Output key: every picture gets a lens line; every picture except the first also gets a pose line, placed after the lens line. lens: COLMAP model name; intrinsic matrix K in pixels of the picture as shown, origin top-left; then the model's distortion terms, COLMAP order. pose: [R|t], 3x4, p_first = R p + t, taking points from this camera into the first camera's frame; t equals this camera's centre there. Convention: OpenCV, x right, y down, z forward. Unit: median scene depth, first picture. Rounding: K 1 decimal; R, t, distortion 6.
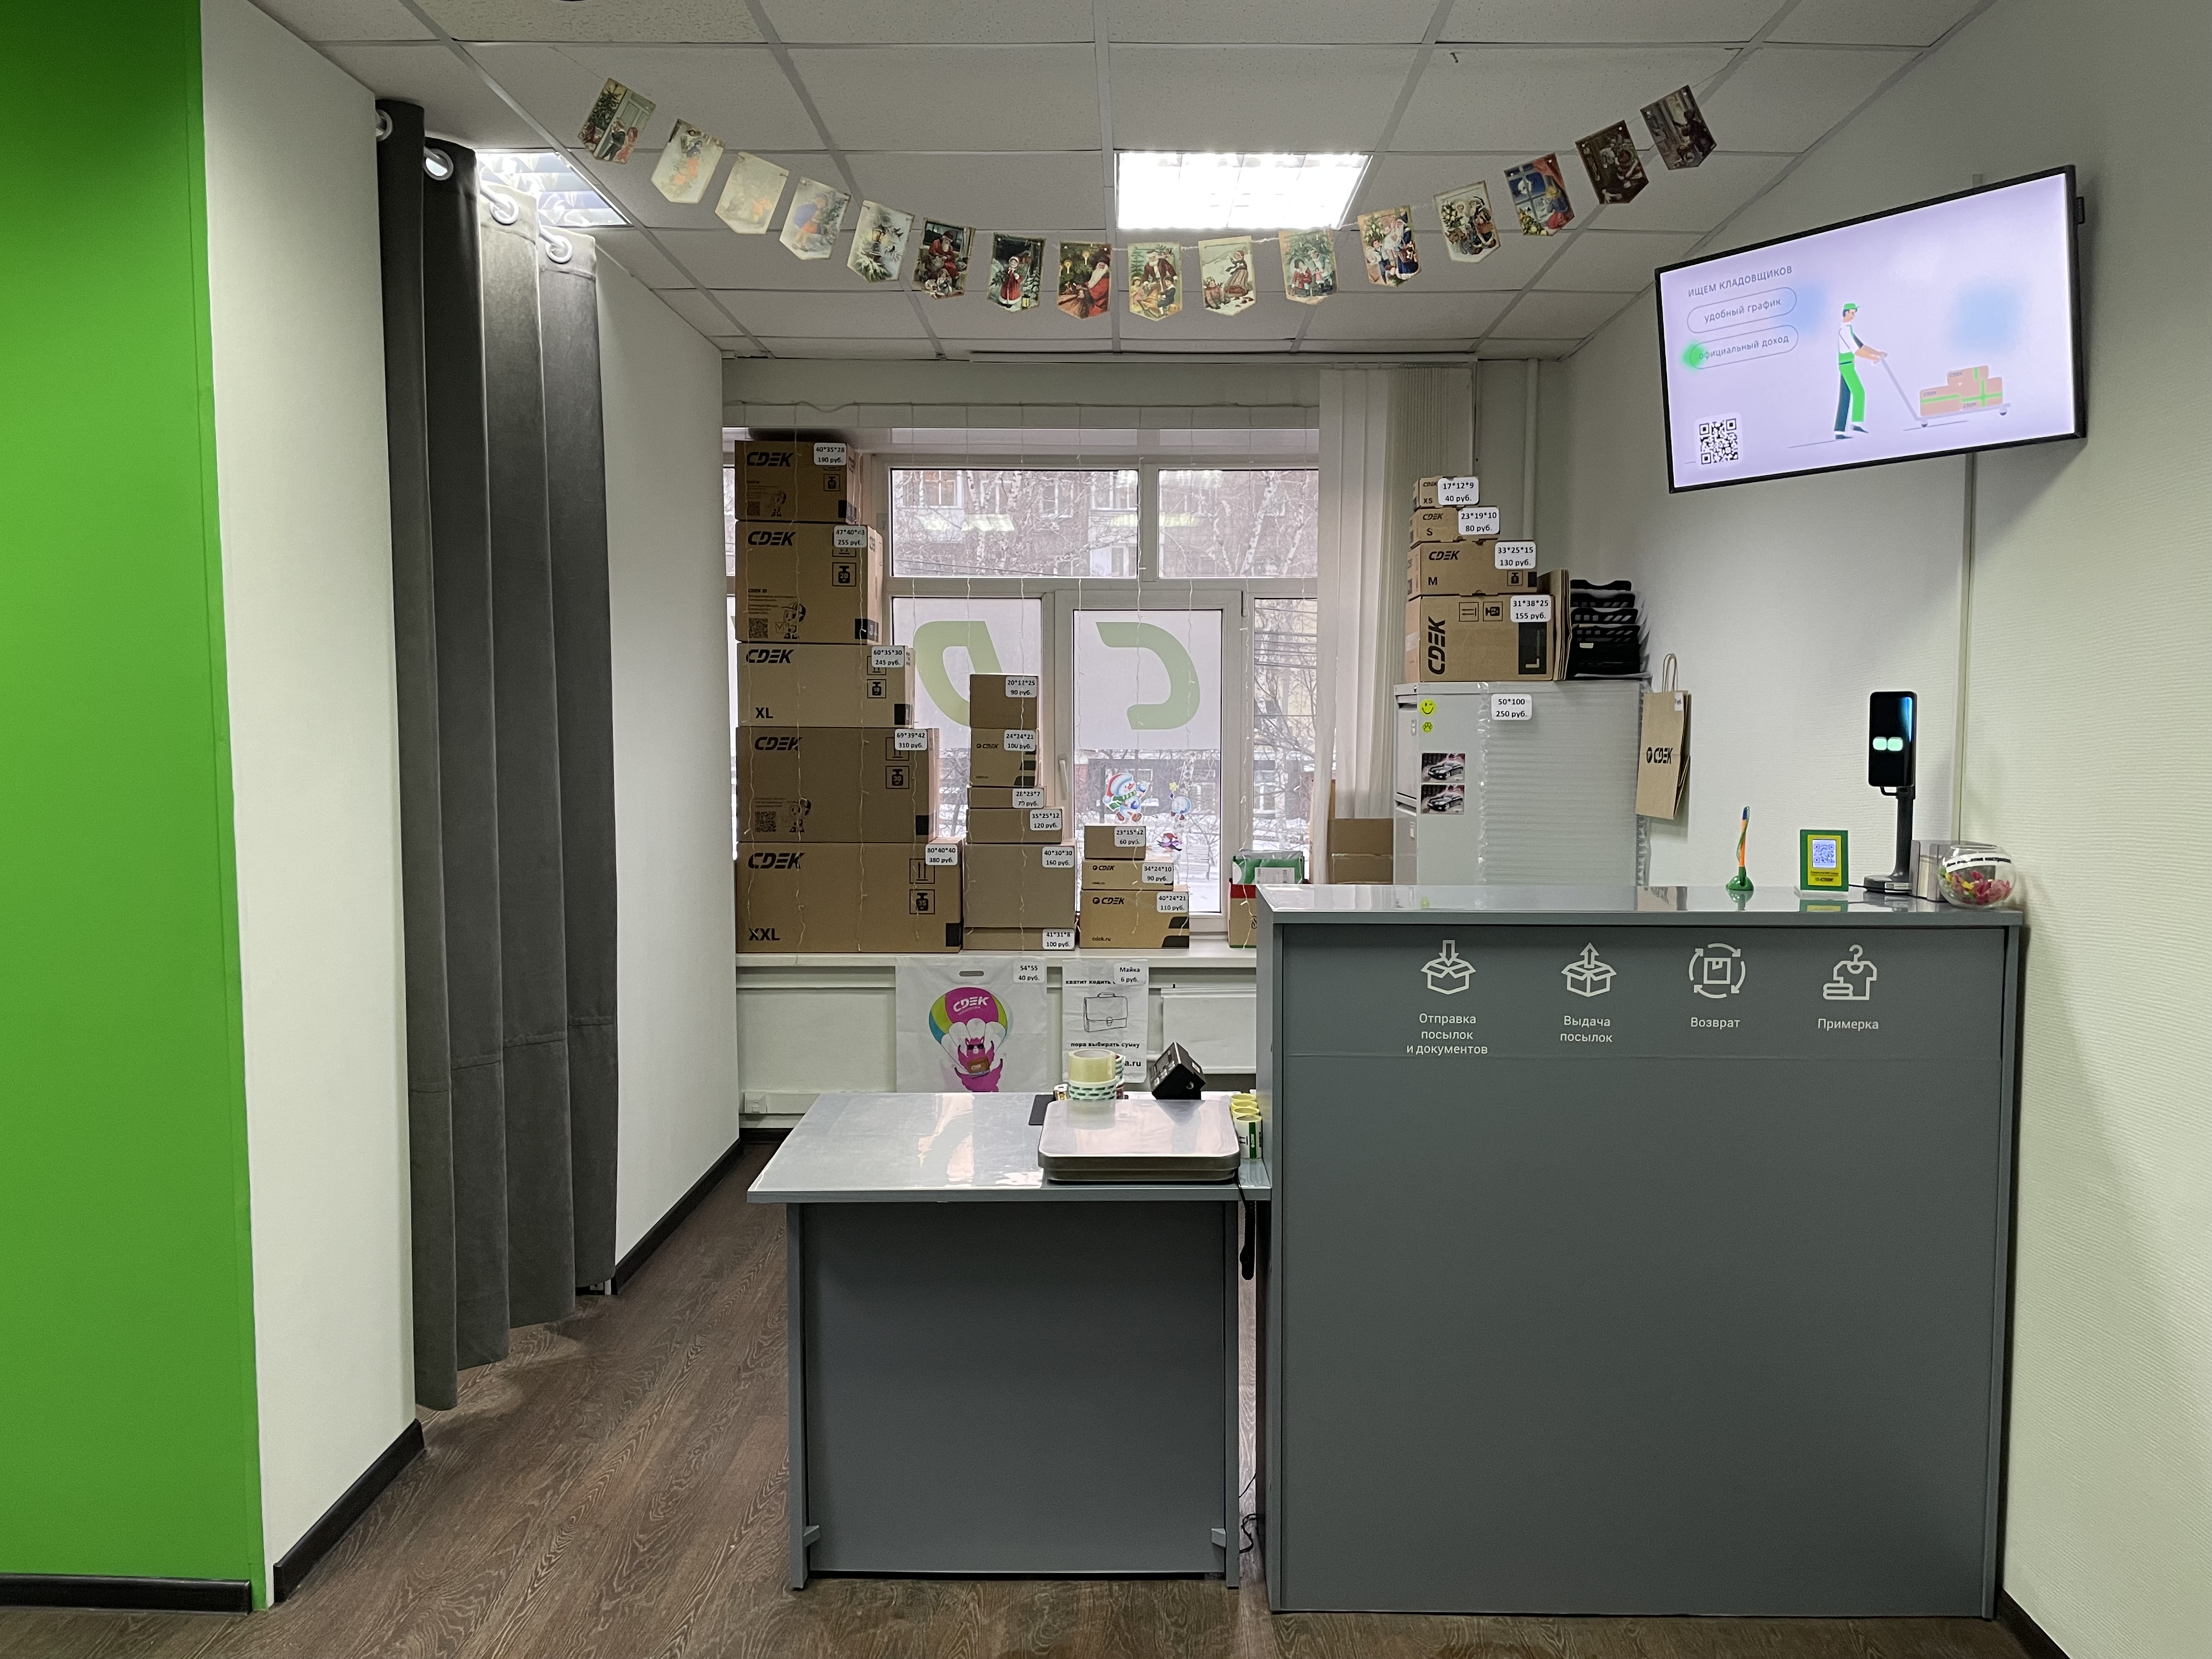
lens RADIAL K [[1664.5, 0, 1106.0], [0, 1664.5, 829.5], [0, 0, 1]] dist [0.089720, -0.114439]
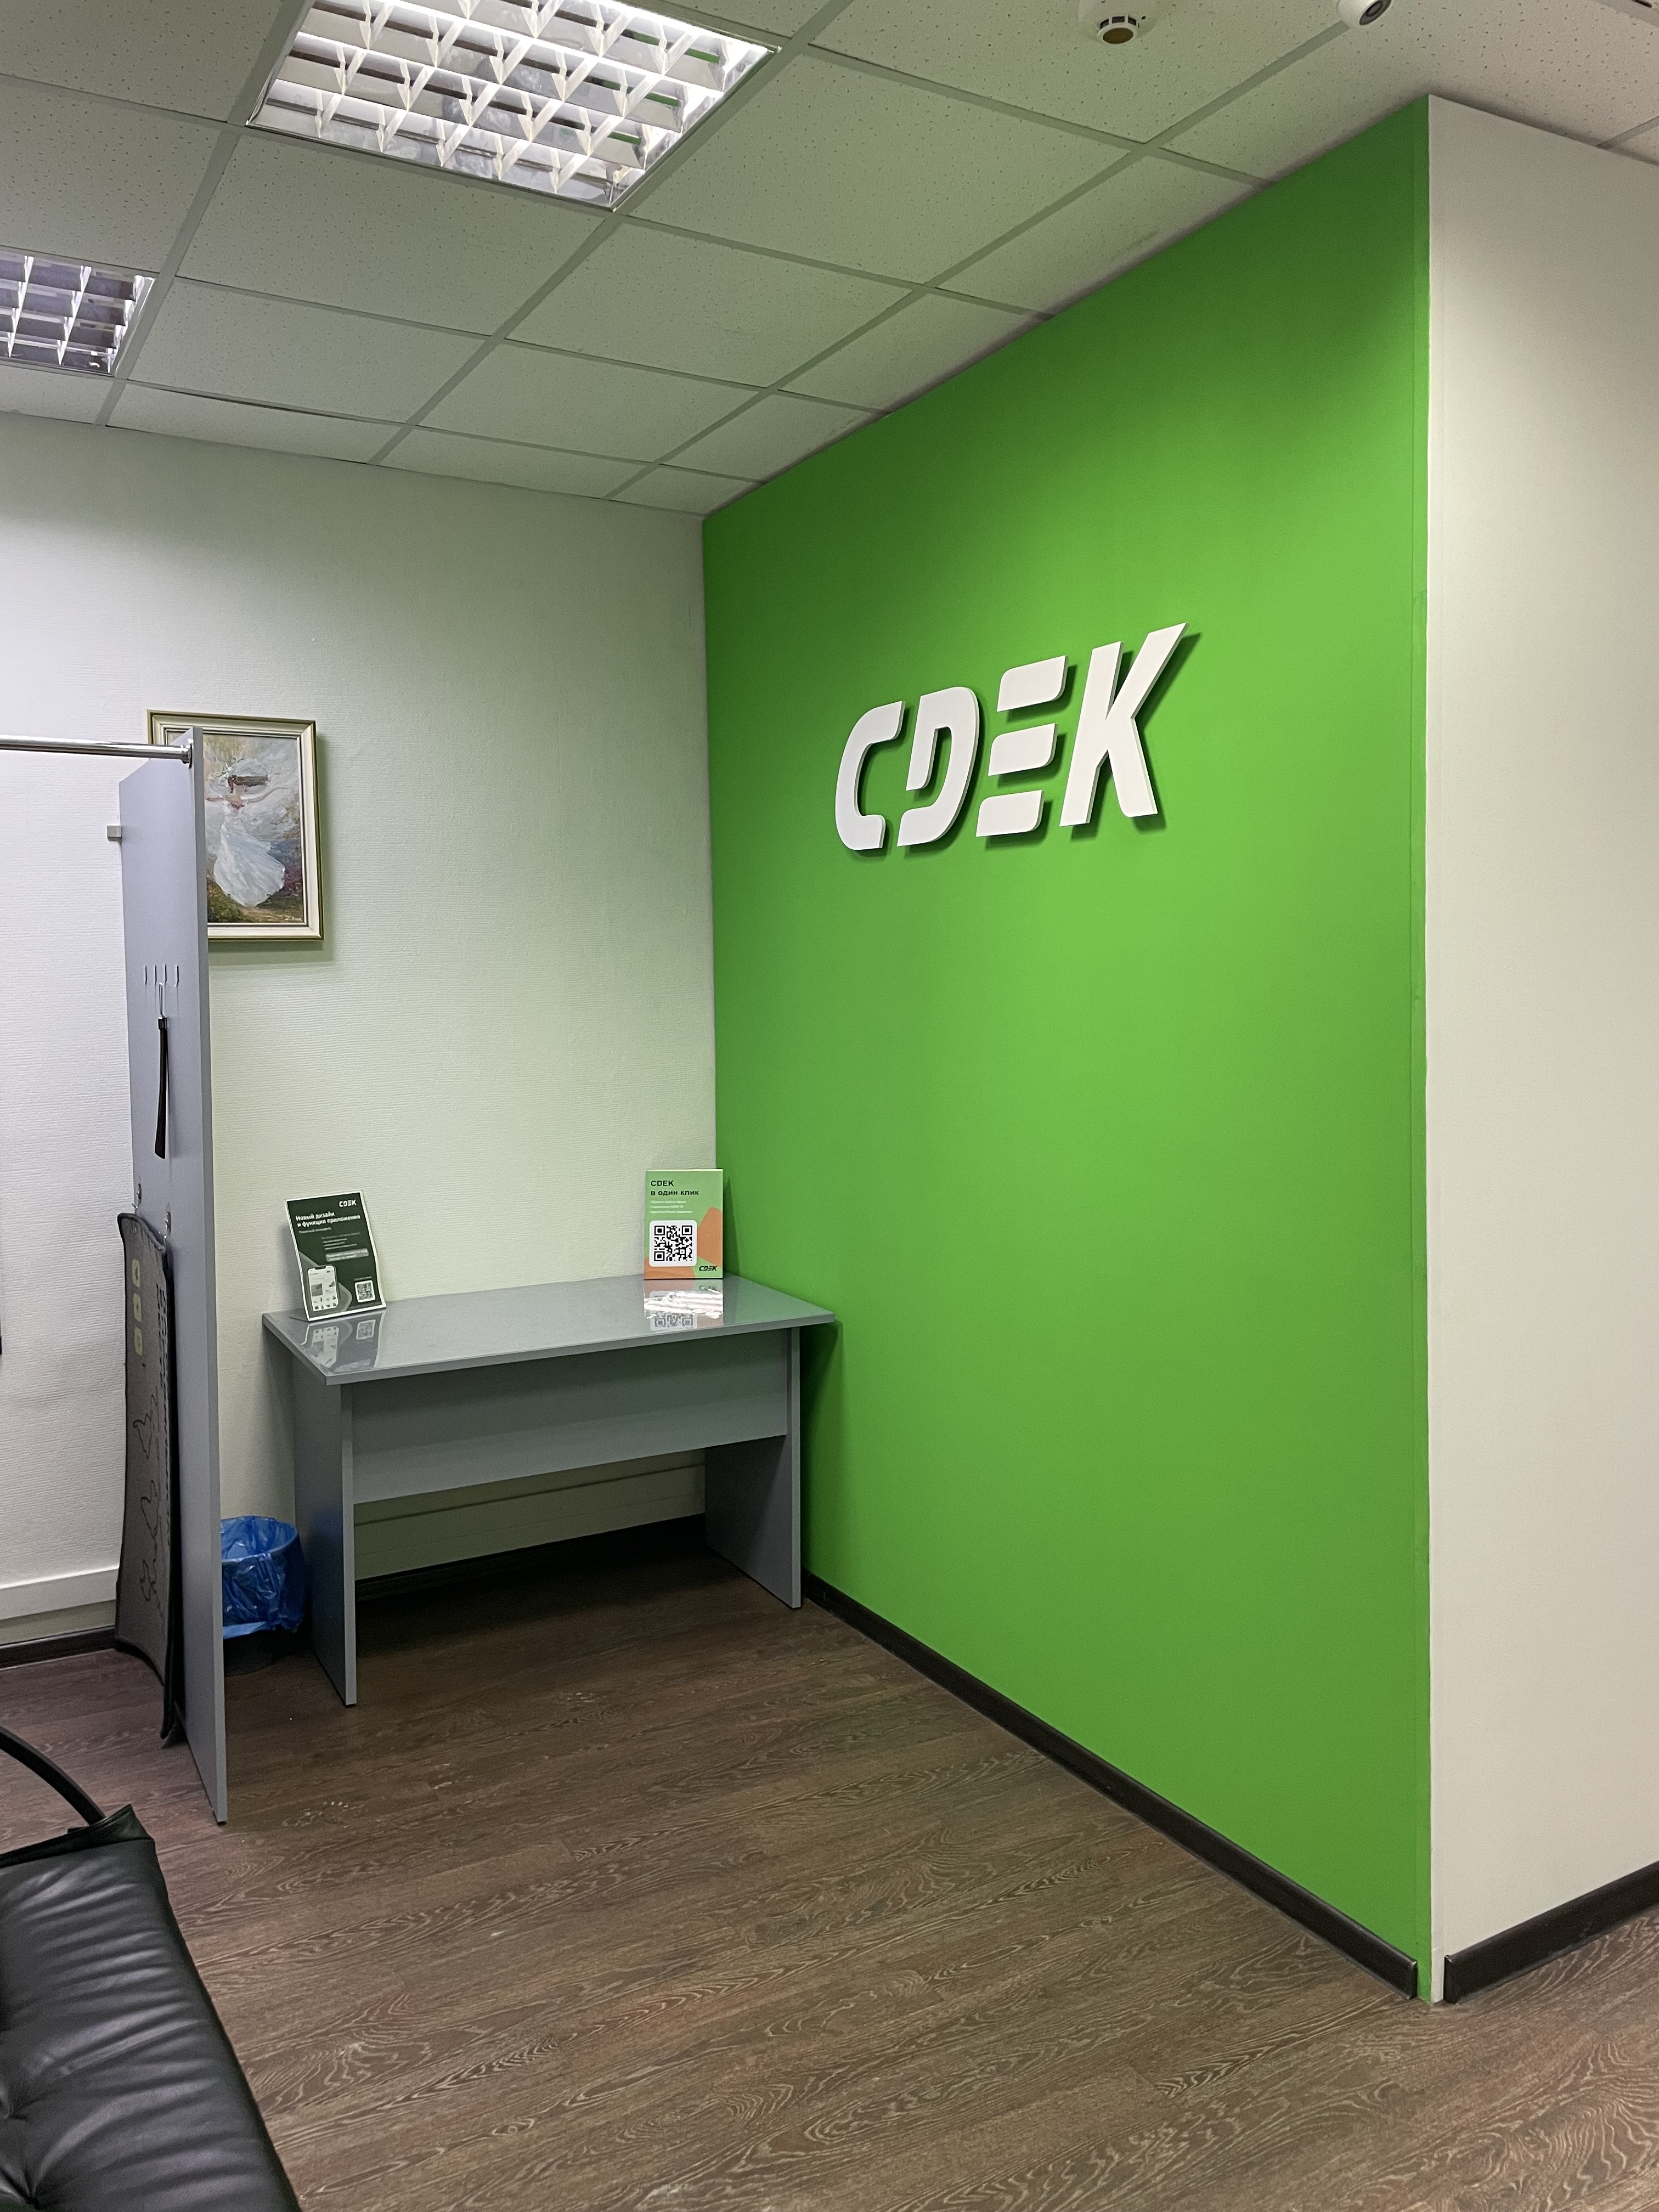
lens RADIAL K [[1662.6, 0, 829.5], [0, 1662.6, 1106.0], [0, 0, 1]] dist [0.115823, -0.124115]
pose [[0.508339, 0.060336, -0.859041, 0.044559], [-0.049168, 0.997949, 0.040997, -0.010947], [0.859752, 0.021397, 0.510263, 0.180283]]
